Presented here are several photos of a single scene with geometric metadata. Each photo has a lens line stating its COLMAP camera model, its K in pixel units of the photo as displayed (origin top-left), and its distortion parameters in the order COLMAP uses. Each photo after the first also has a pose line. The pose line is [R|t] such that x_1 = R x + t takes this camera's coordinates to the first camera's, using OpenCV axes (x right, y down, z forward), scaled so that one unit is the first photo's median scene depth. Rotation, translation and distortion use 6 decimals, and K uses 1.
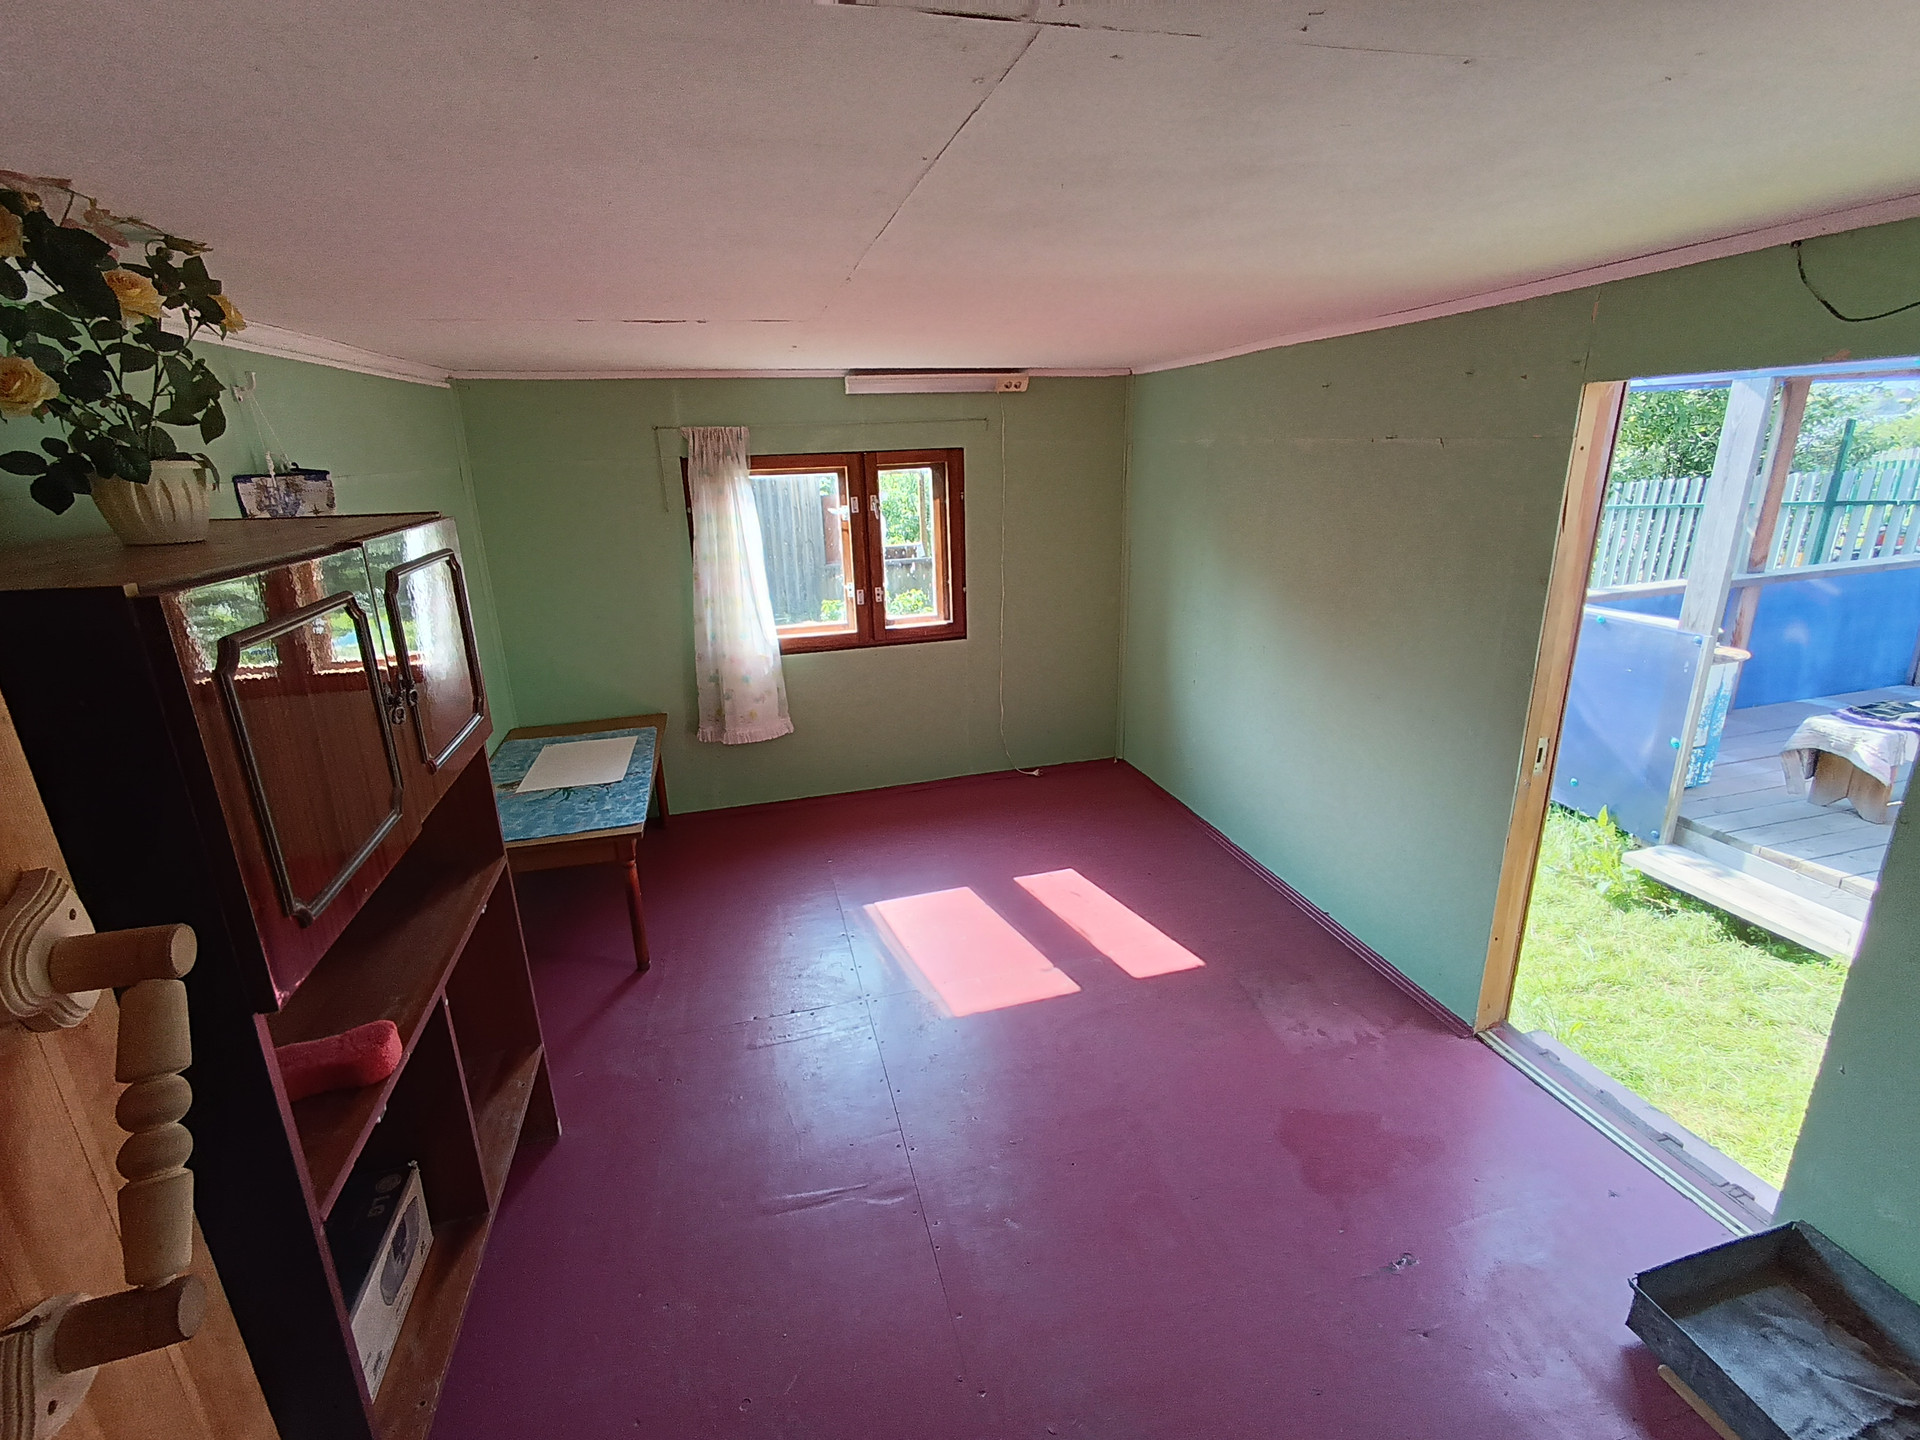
lens RADIAL K [[880.9, 0, 962.4], [0, 880.9, 711.3], [0, 0, 1]] dist [-0.028565, 0.032542]
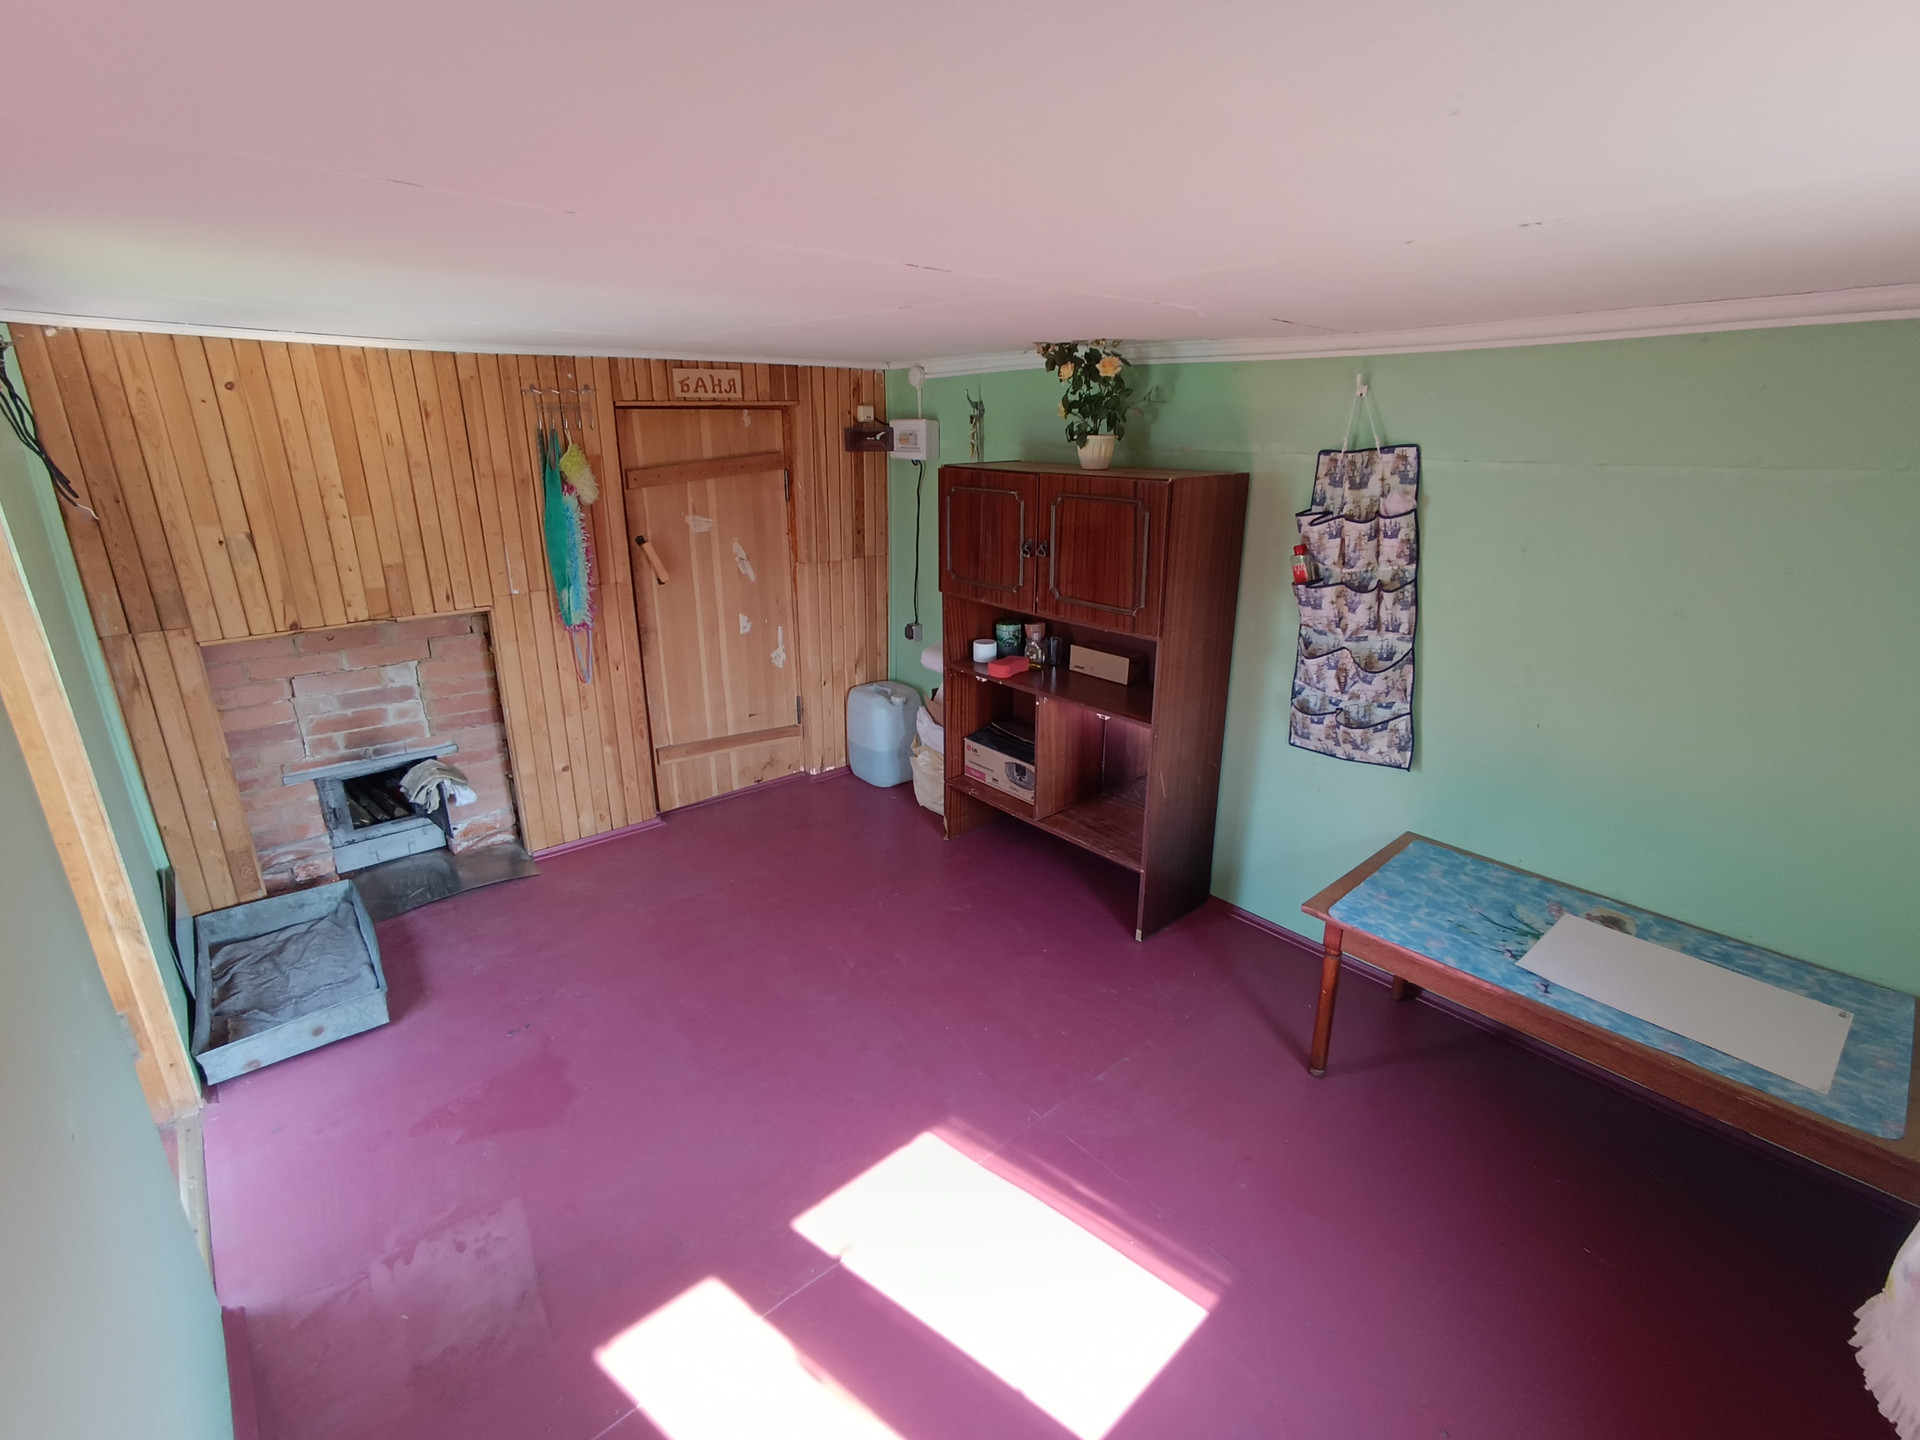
lens RADIAL K [[880.9, 0, 962.4], [0, 880.9, 711.3], [0, 0, 1]] dist [-0.028565, 0.032542]
pose [[-0.900415, 0.163395, -0.403182, 0.225336], [-0.104172, 0.818840, 0.564490, -0.439735], [0.422376, 0.550275, -0.720275, 1.333394]]
